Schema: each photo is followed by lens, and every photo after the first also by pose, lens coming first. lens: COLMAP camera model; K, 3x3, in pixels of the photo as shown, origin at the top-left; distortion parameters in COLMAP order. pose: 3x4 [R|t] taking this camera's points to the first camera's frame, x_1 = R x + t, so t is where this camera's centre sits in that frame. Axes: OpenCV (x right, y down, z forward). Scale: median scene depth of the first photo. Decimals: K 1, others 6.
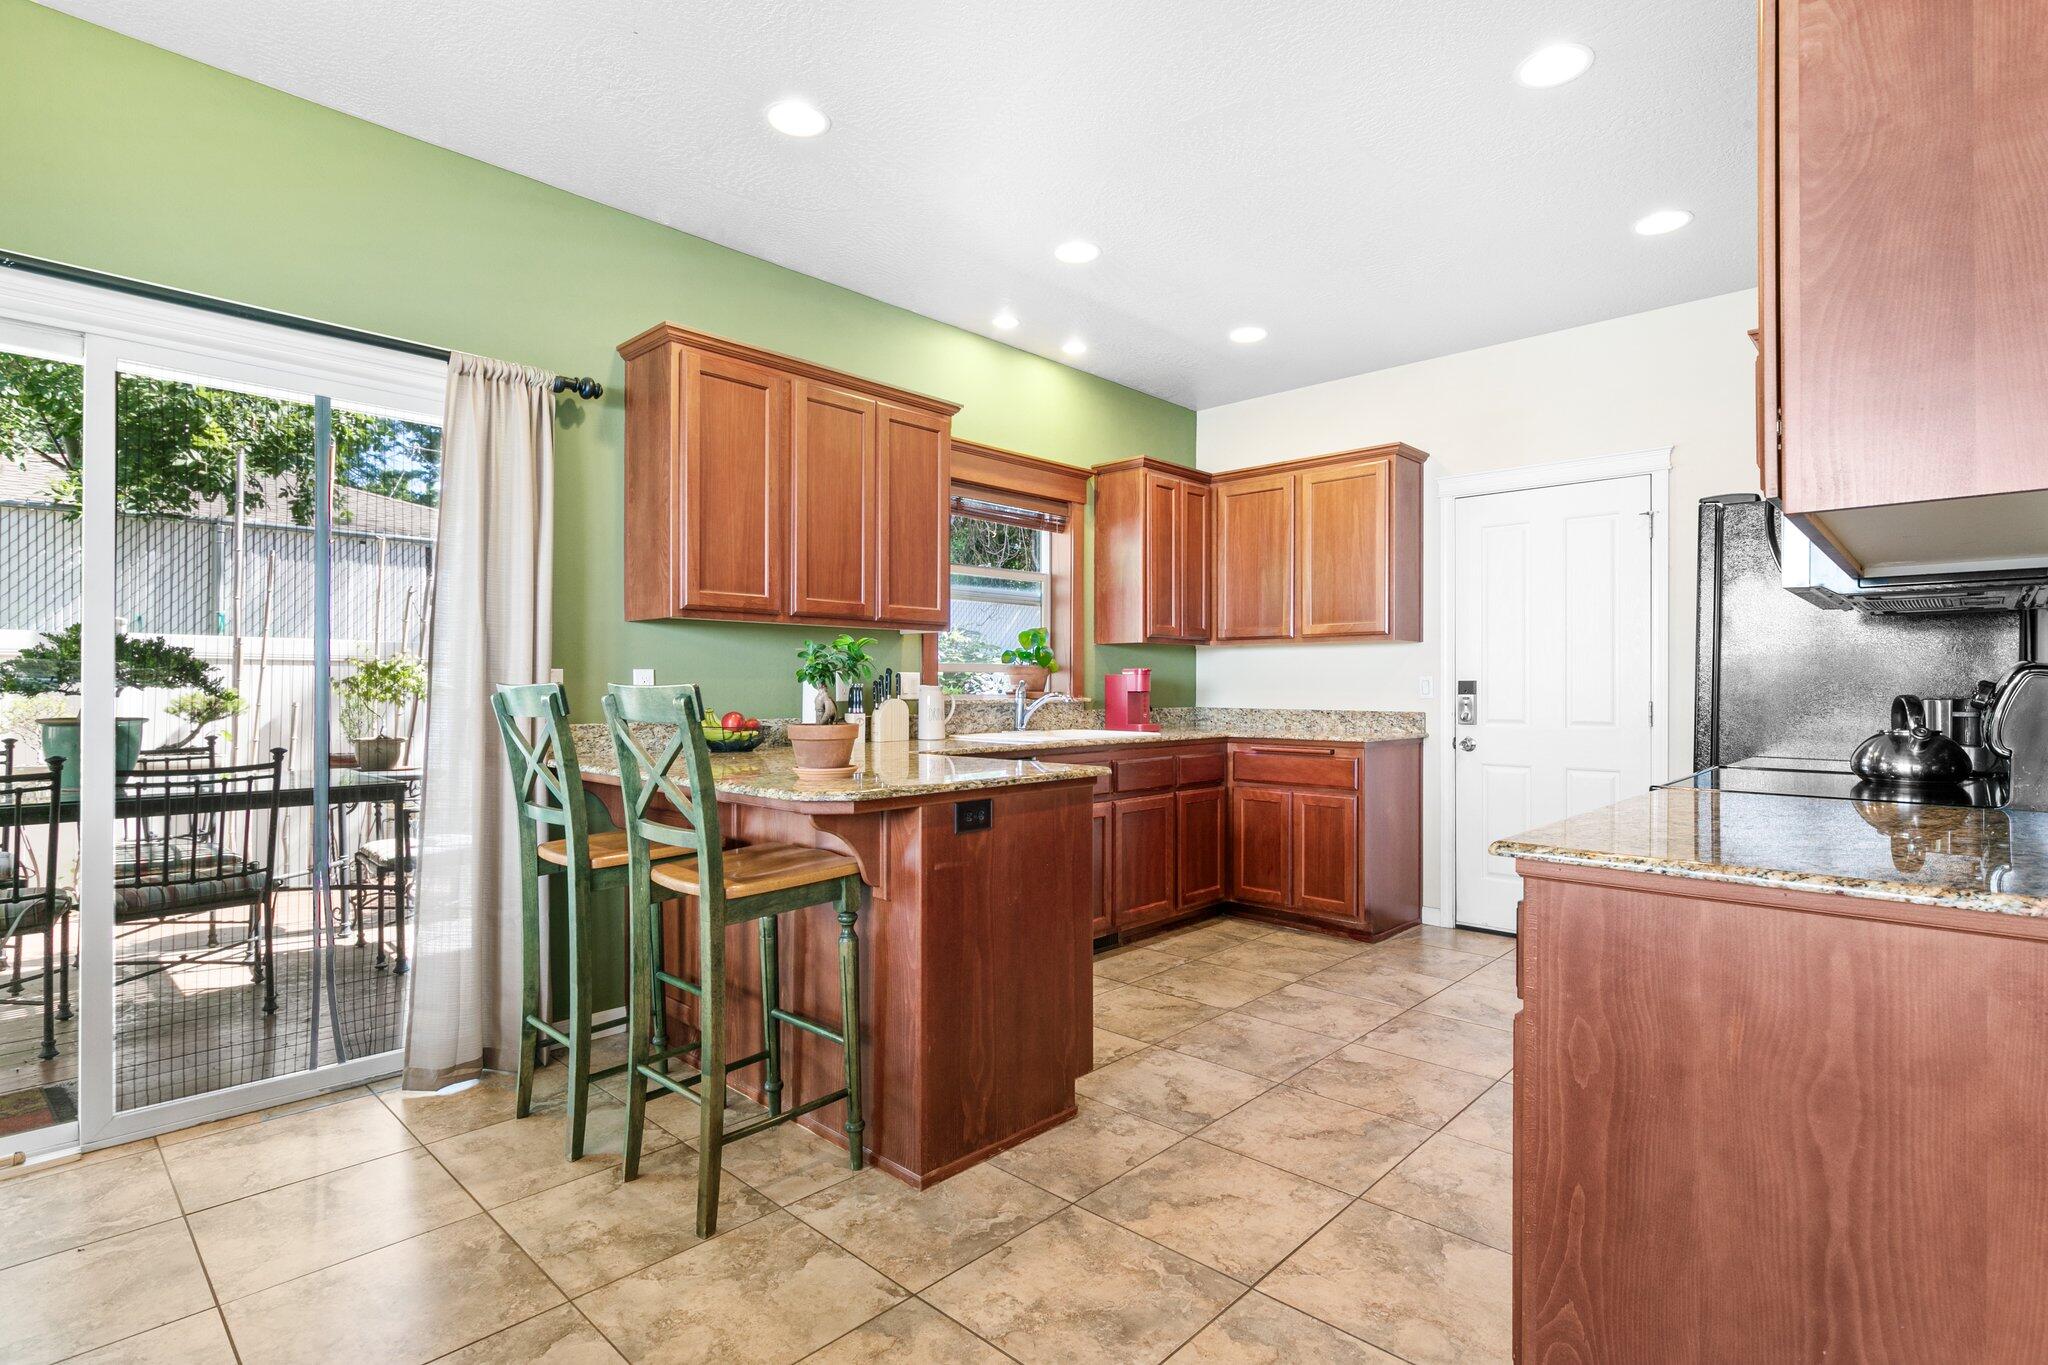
lens RADIAL K [[1000.0, 0, 1024.0], [0, 1000.0, 682.5], [0, 0, 1]] dist [0.000148, -0.000386]
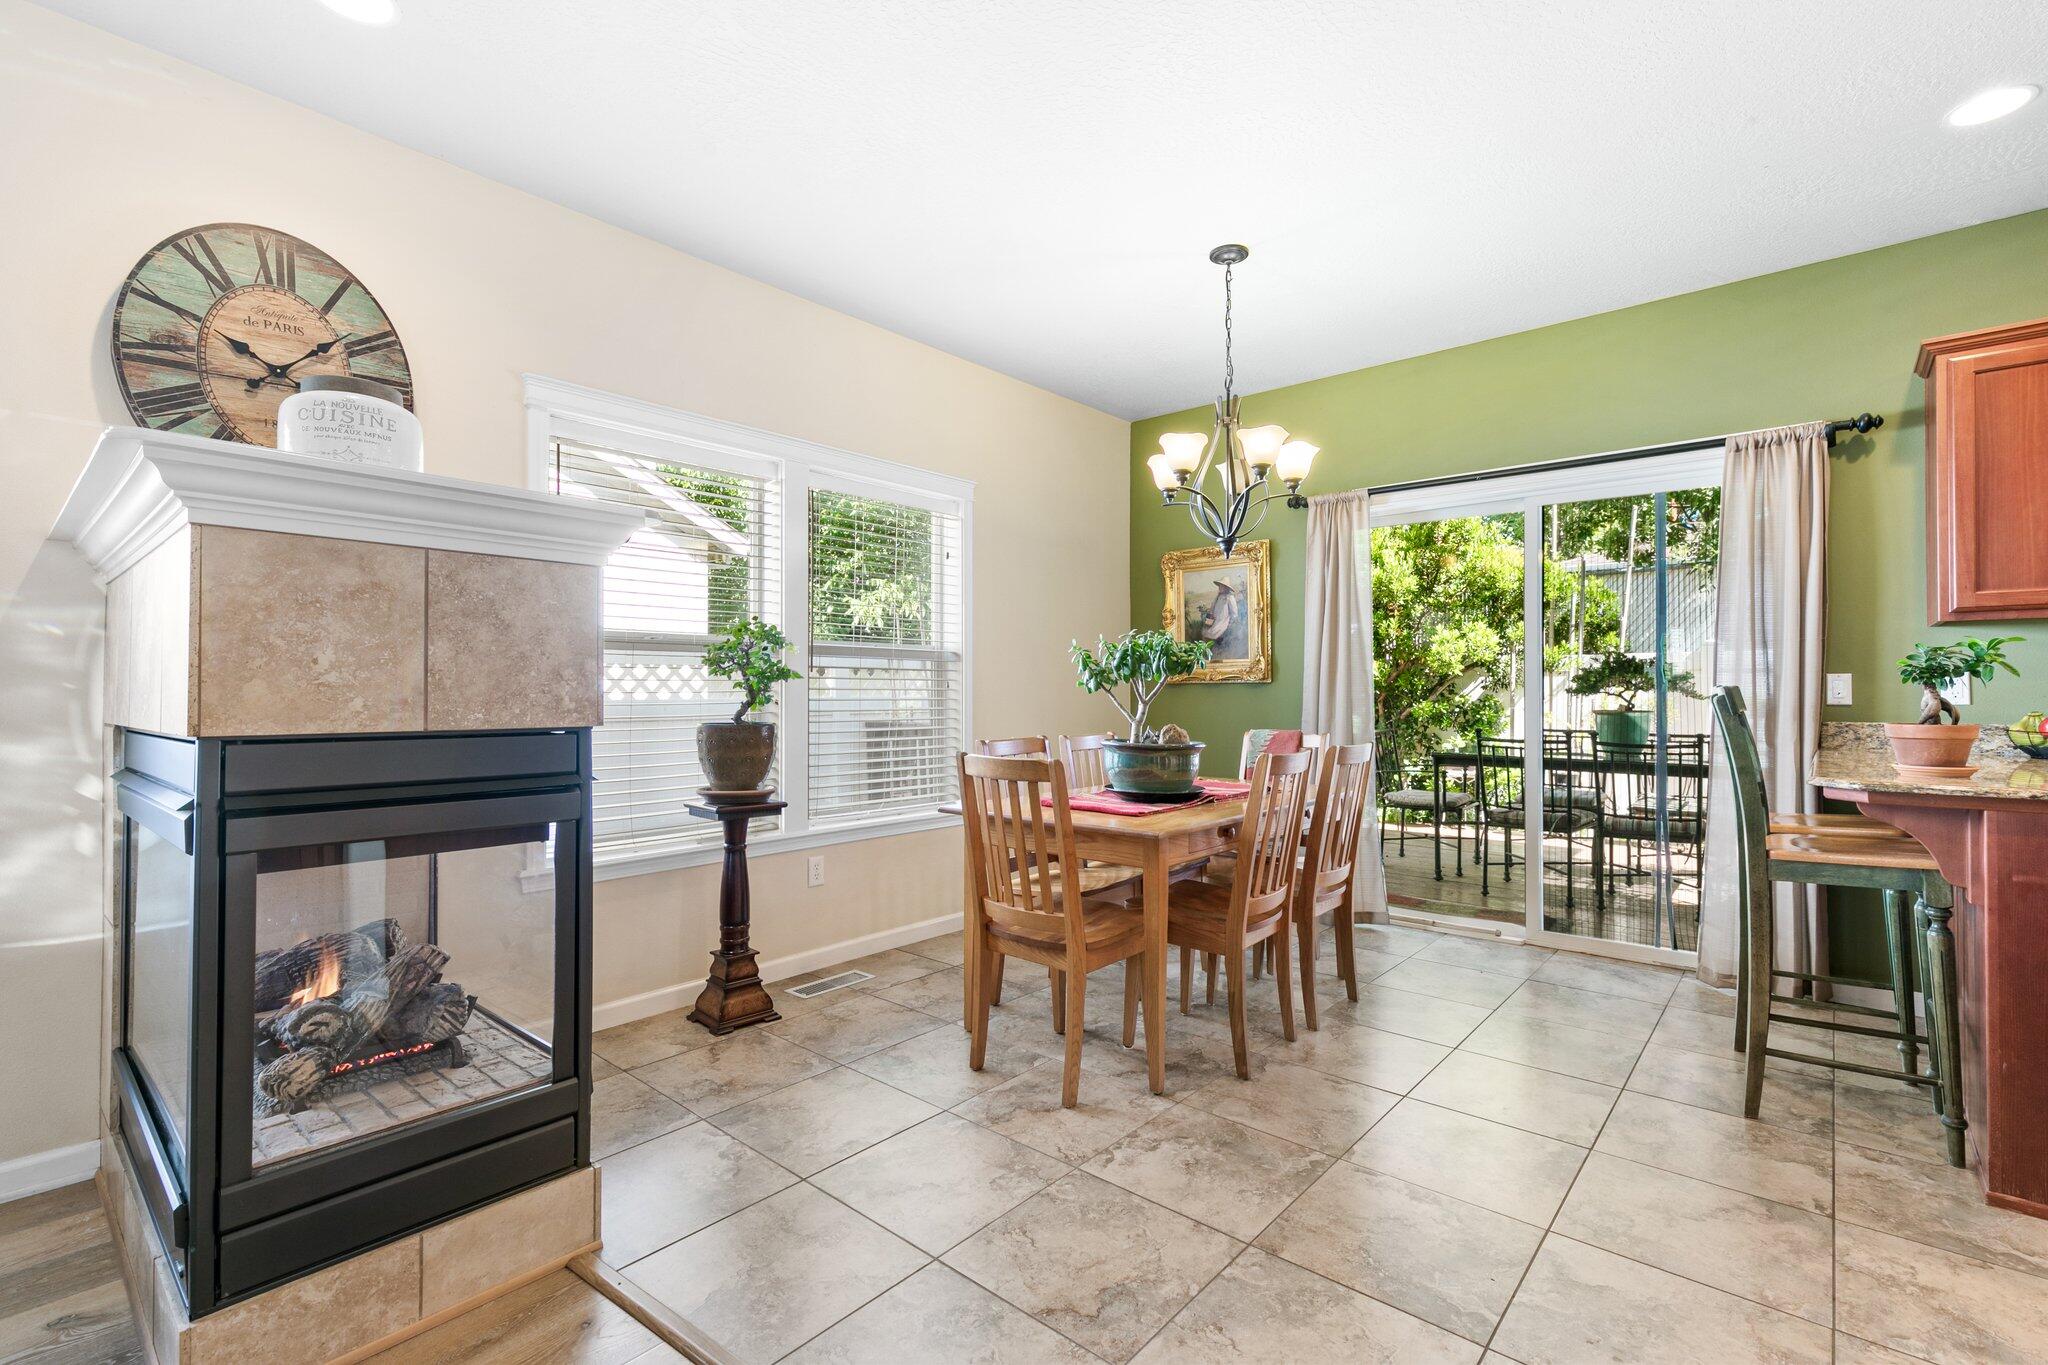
lens RADIAL K [[945.9, 0, 1024.0], [0, 945.9, 682.5], [0, 0, 1]] dist [0.000182, 0.000047]
pose [[0.020575, -0.009754, -0.999741, 0.673439], [0.003139, 0.999948, -0.009691, 0.004935], [0.999783, -0.002939, 0.020605, 0.037620]]
